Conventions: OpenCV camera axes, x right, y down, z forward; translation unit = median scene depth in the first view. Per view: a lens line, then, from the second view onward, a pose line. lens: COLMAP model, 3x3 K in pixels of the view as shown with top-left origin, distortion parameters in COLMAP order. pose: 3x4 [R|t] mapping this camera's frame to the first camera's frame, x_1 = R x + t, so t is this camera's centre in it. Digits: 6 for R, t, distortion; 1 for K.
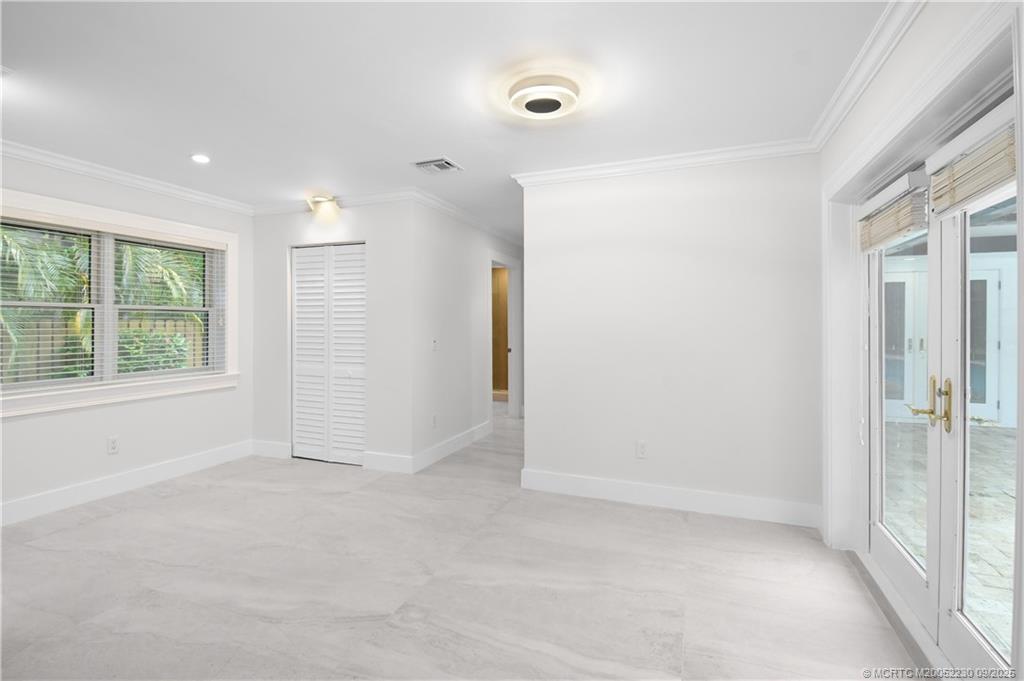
lens RADIAL K [[477.6, 0, 511.5], [0, 477.6, 326.4], [0, 0, 1]] dist [0.005462, -0.000265]
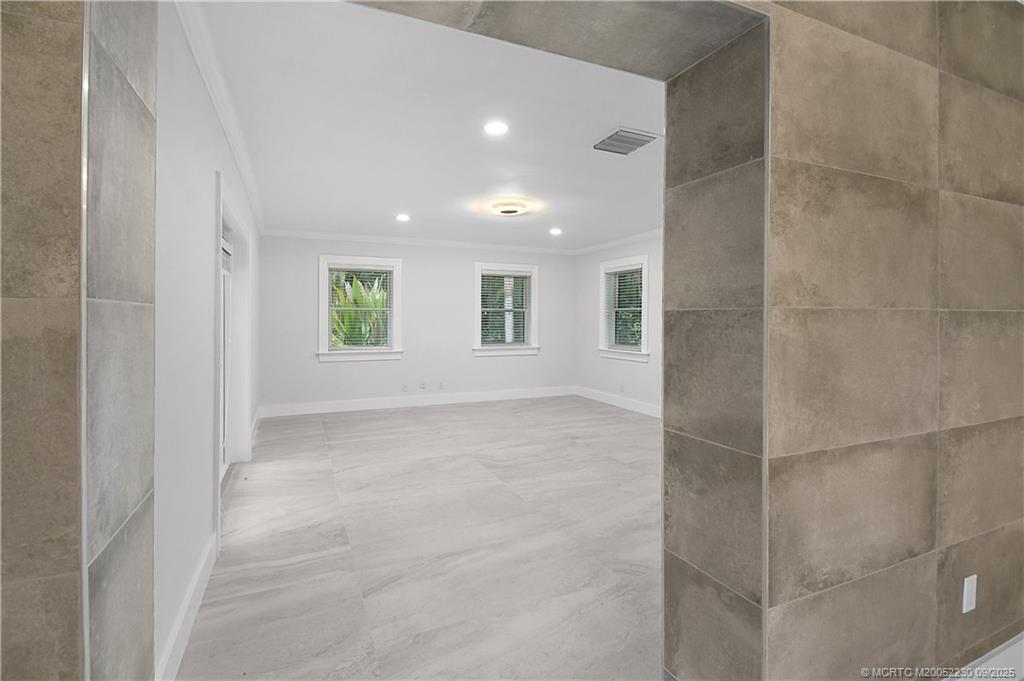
lens RADIAL K [[477.6, 0, 511.5], [0, 477.6, 326.4], [0, 0, 1]] dist [0.005462, -0.000265]
pose [[-0.697691, 0.002862, -0.716394, 0.268074], [-0.006138, 0.999931, 0.009972, -0.006139], [0.716373, 0.011354, -0.697625, 1.930723]]
